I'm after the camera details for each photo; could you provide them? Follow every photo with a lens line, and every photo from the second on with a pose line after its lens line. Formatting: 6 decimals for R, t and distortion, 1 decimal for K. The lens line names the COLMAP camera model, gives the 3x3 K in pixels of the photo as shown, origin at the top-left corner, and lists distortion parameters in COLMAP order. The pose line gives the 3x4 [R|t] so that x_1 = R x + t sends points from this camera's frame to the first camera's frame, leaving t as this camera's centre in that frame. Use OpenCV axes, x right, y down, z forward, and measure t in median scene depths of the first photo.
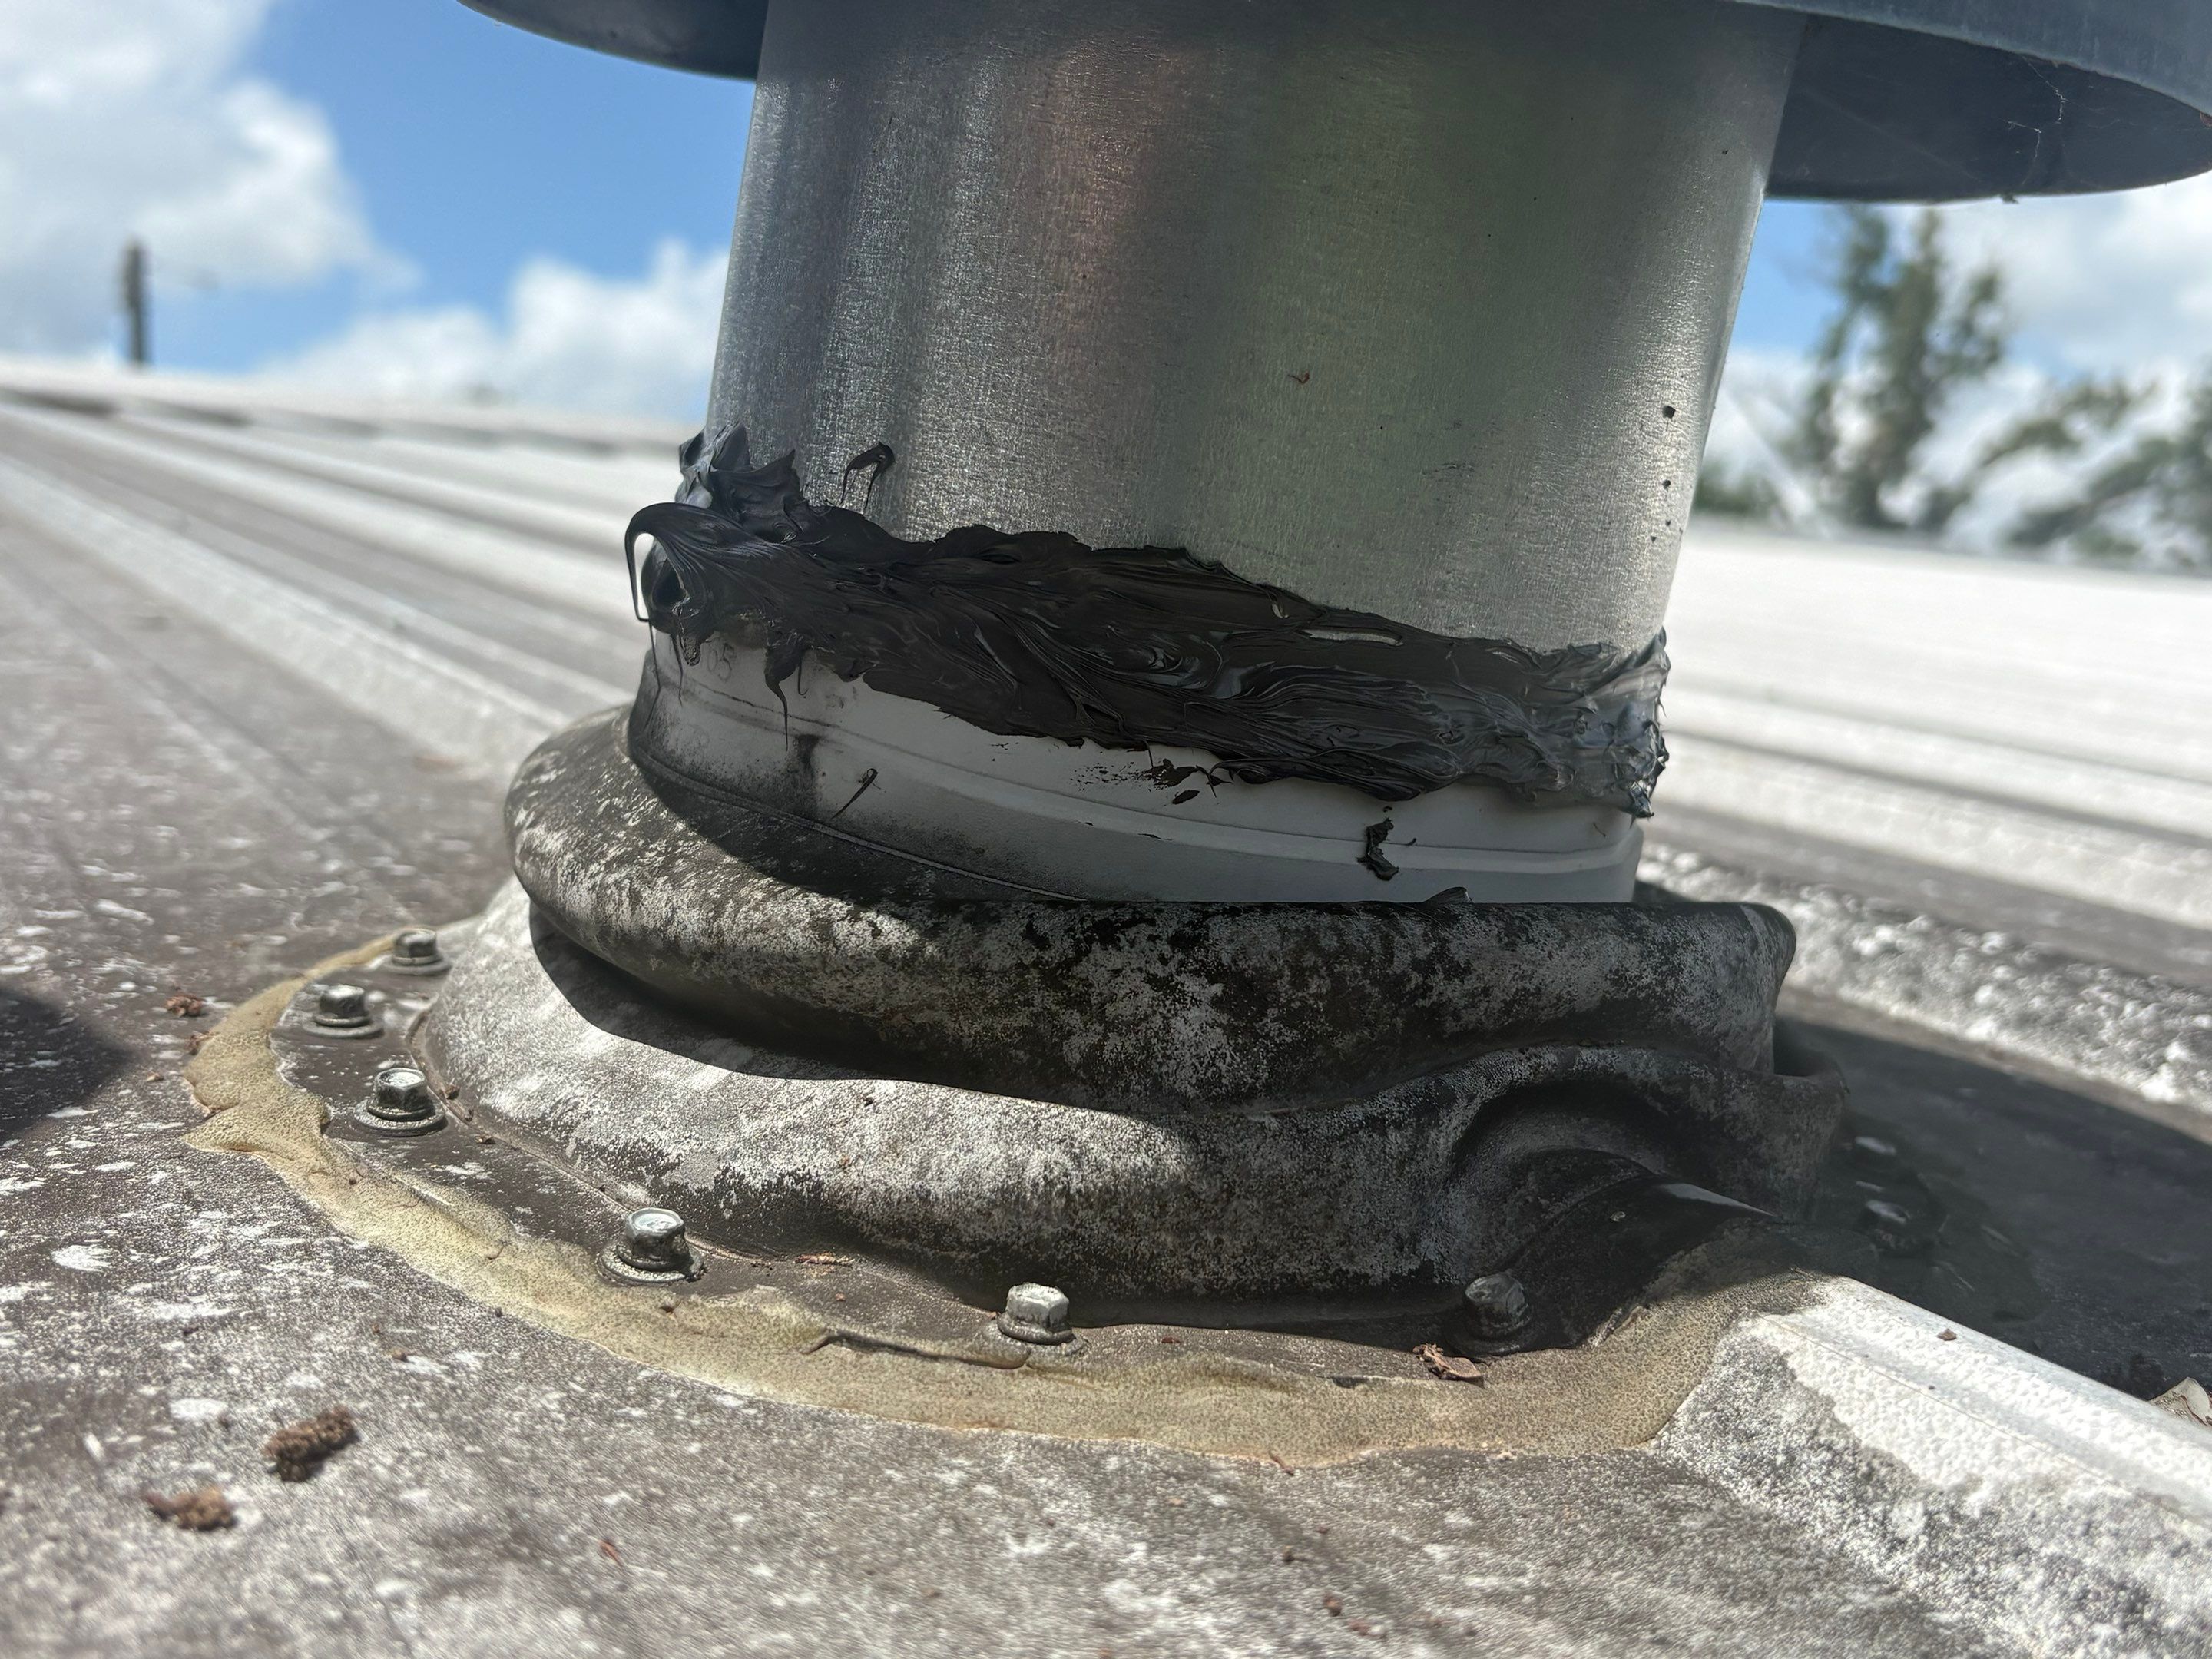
lens RADIAL K [[2368.4, 0, 1106.0], [0, 2368.4, 829.5], [0, 0, 1]] dist [-0.004811, -0.011696]
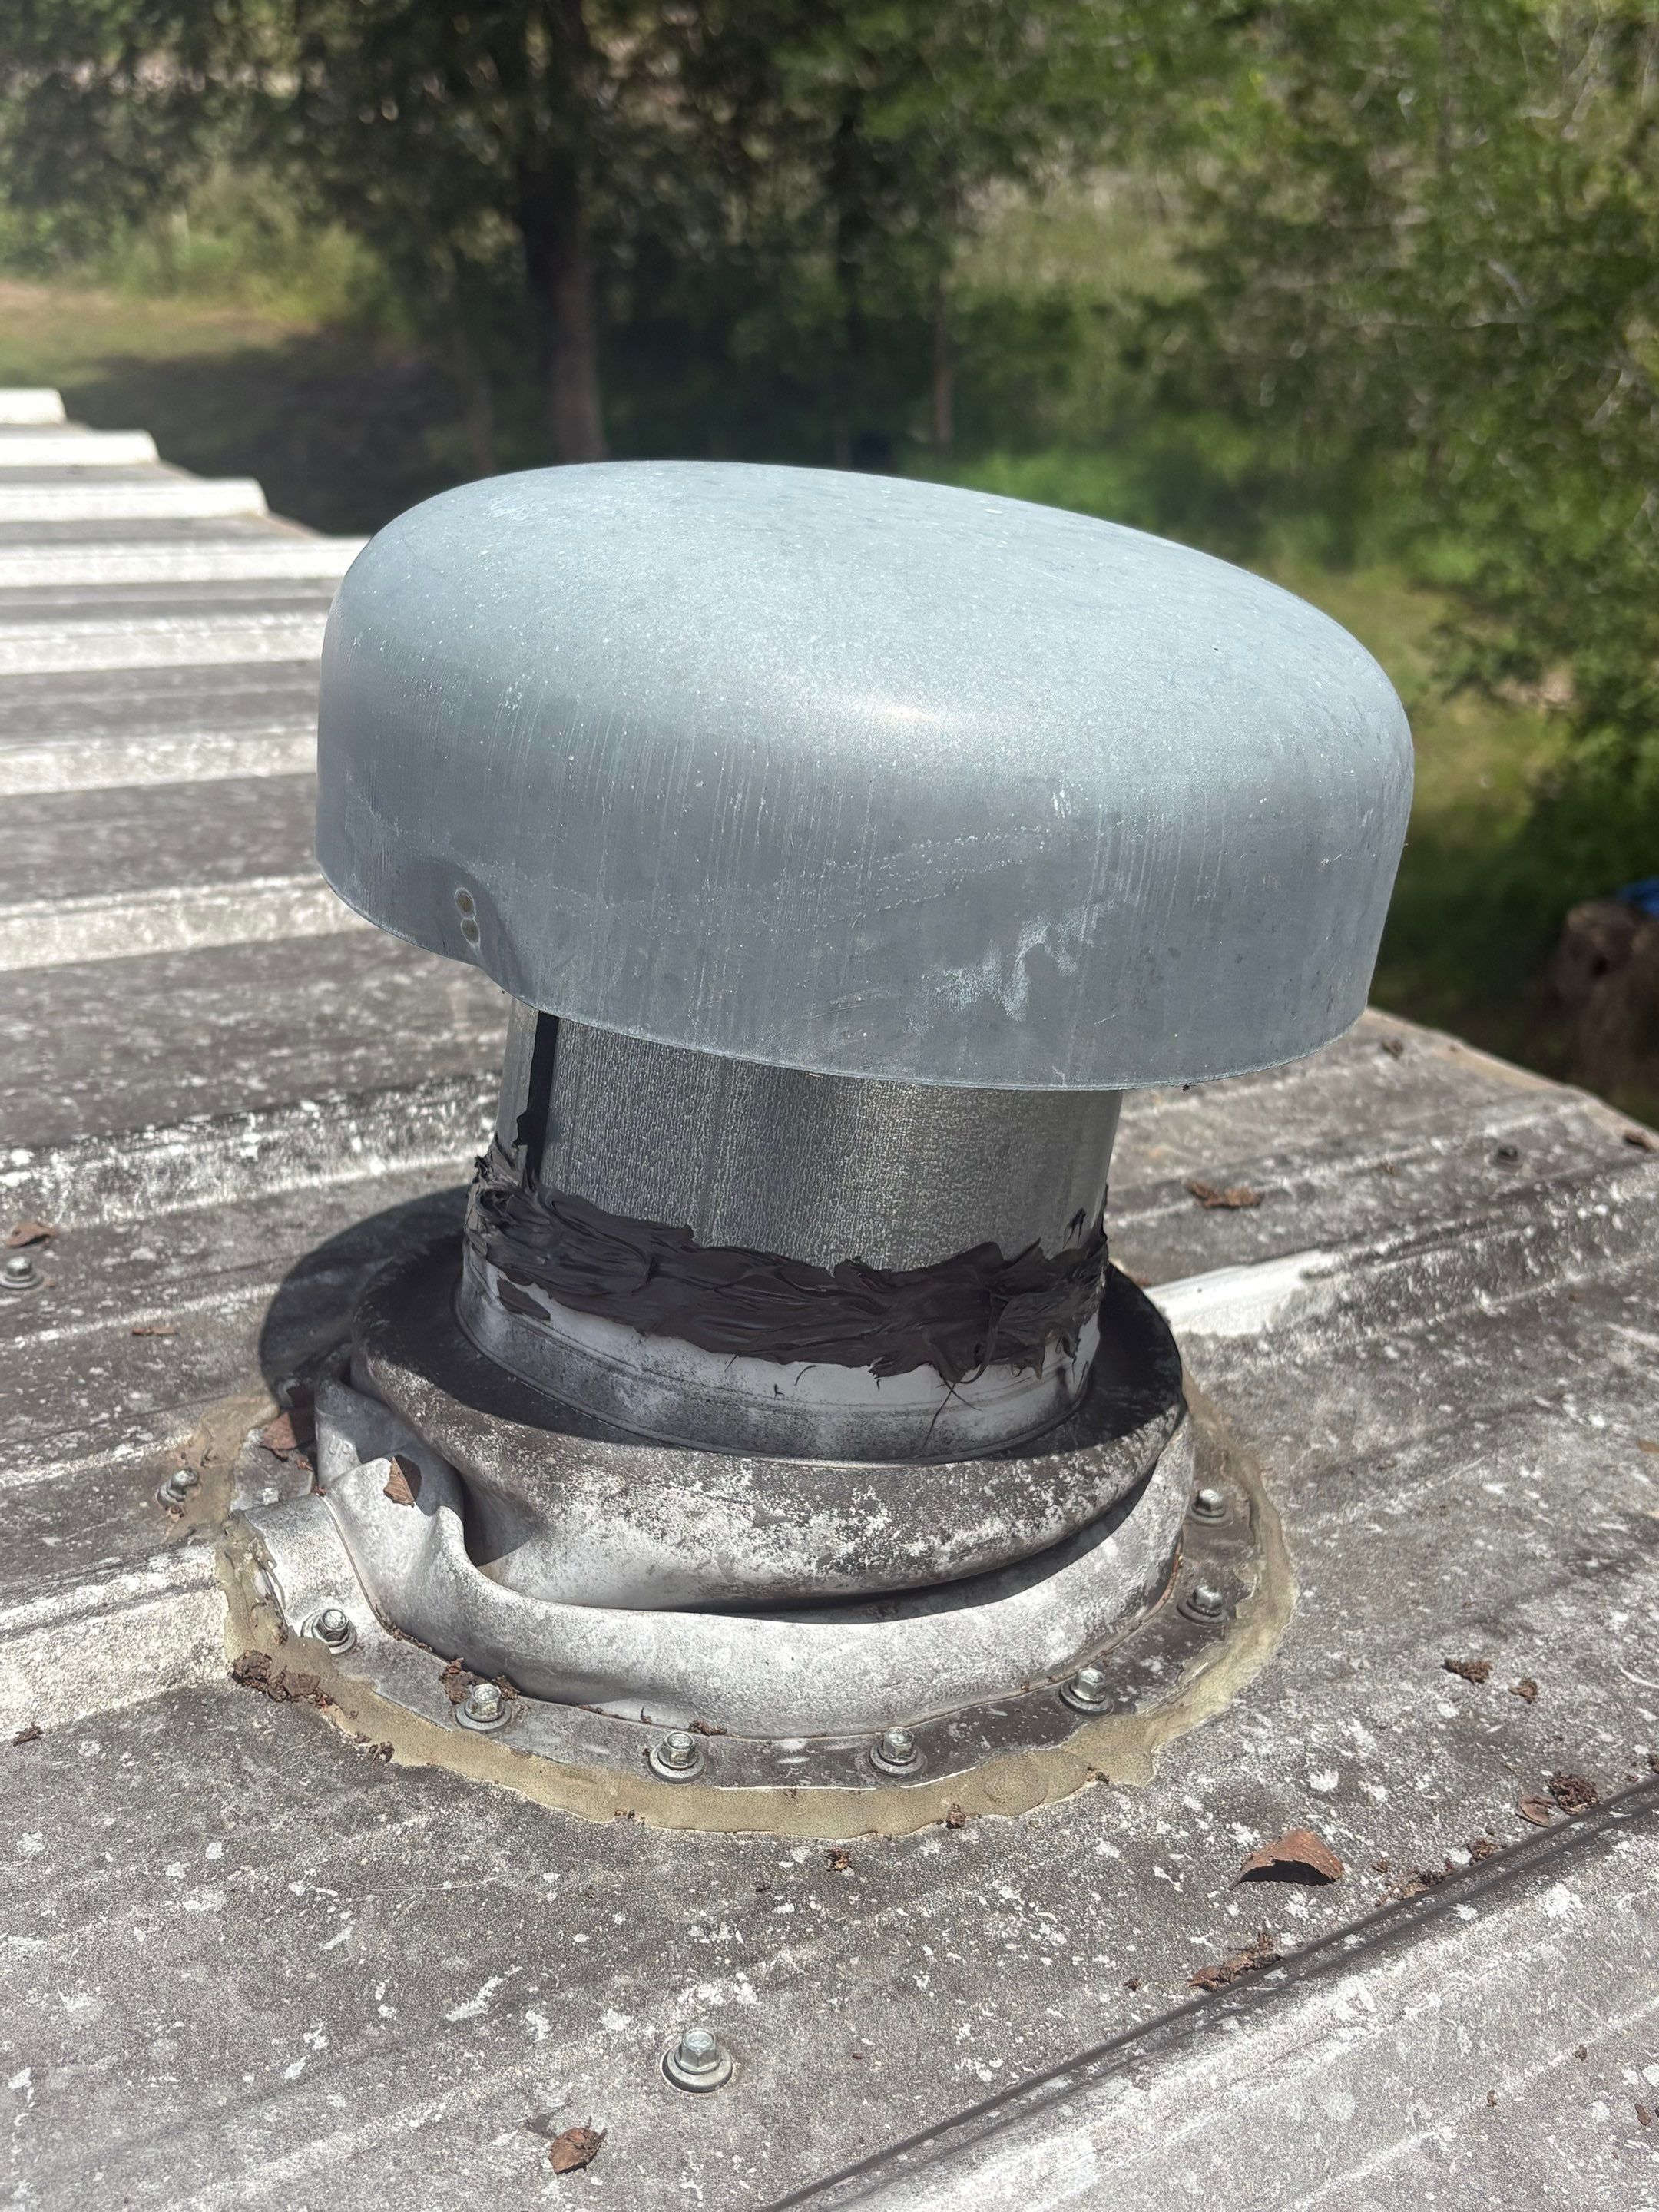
lens RADIAL K [[2443.1, 0, 829.5], [0, 2443.1, 1106.0], [0, 0, 1]] dist [0.116924, -0.344770]
pose [[-0.070357, -0.472087, 0.878740, -1.677204], [0.053604, 0.877861, 0.475907, -1.126305], [-0.996081, 0.080587, -0.036458, 1.250920]]
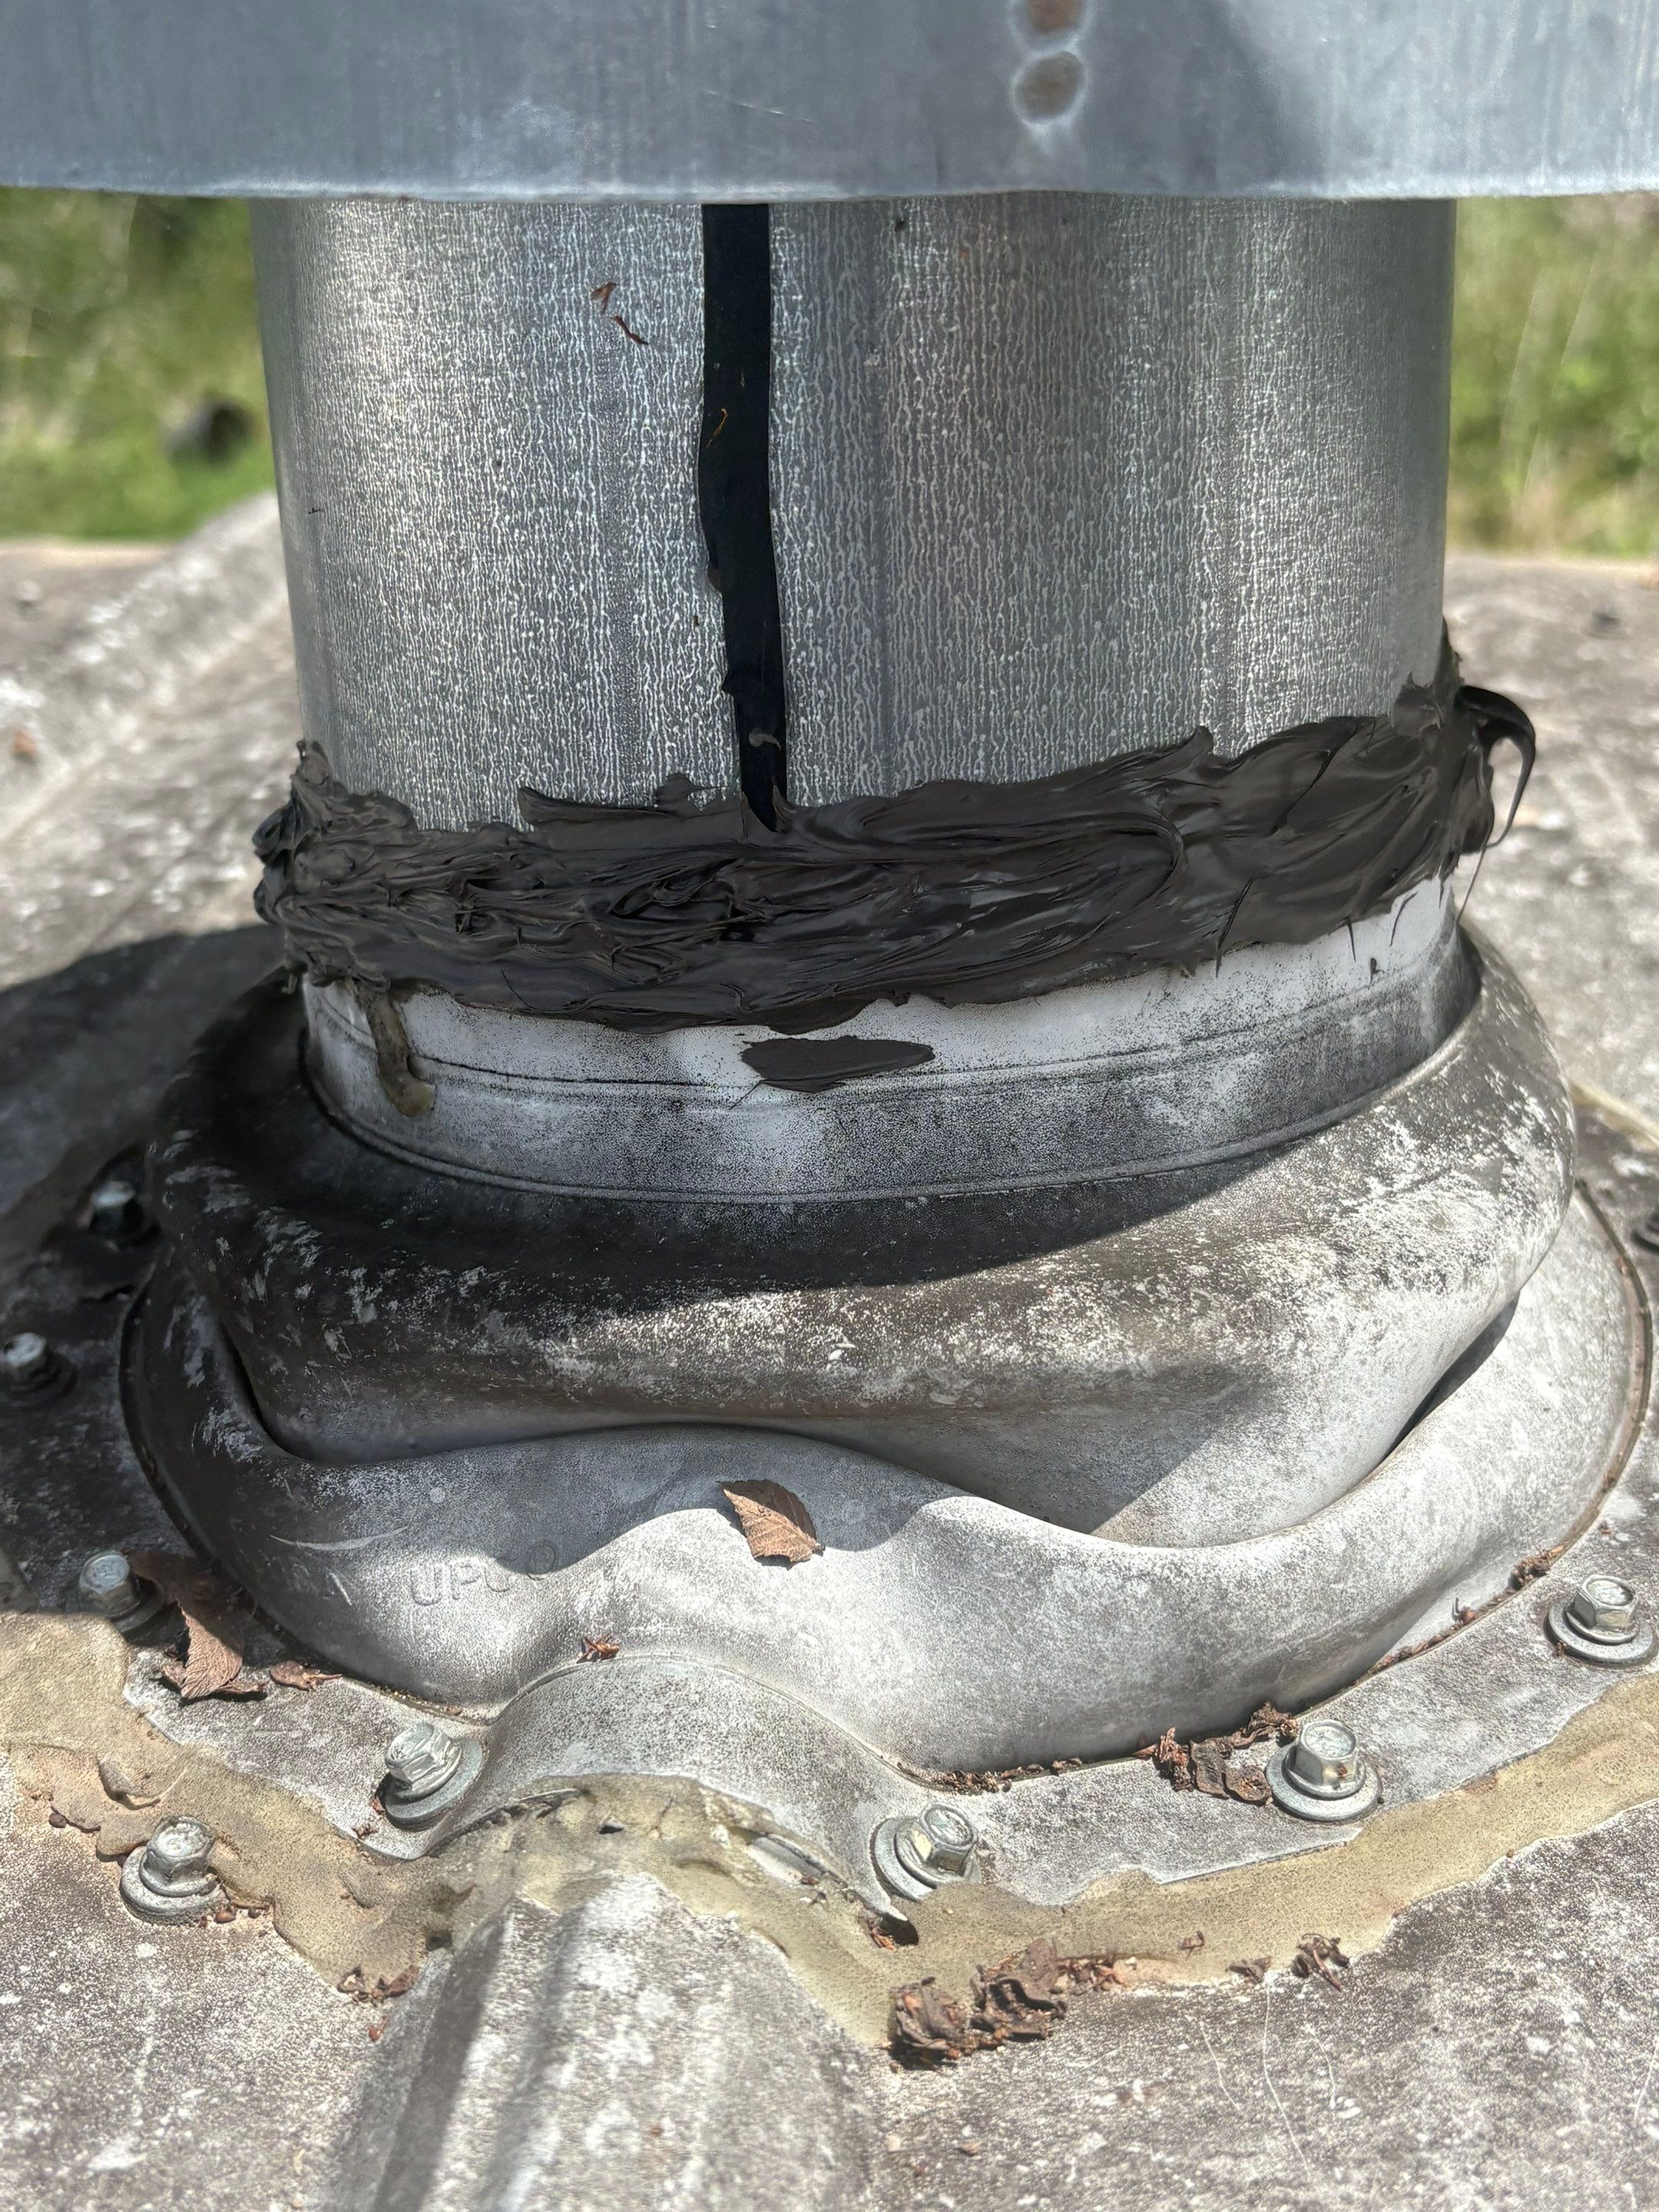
lens RADIAL K [[2443.1, 0, 829.5], [0, 2443.1, 1106.0], [0, 0, 1]] dist [0.116924, -0.344770]
pose [[-0.803564, -0.337711, 0.490140, -0.540268], [0.022886, 0.805322, 0.592395, -0.637296], [-0.594779, 0.487245, -0.639399, 2.001159]]
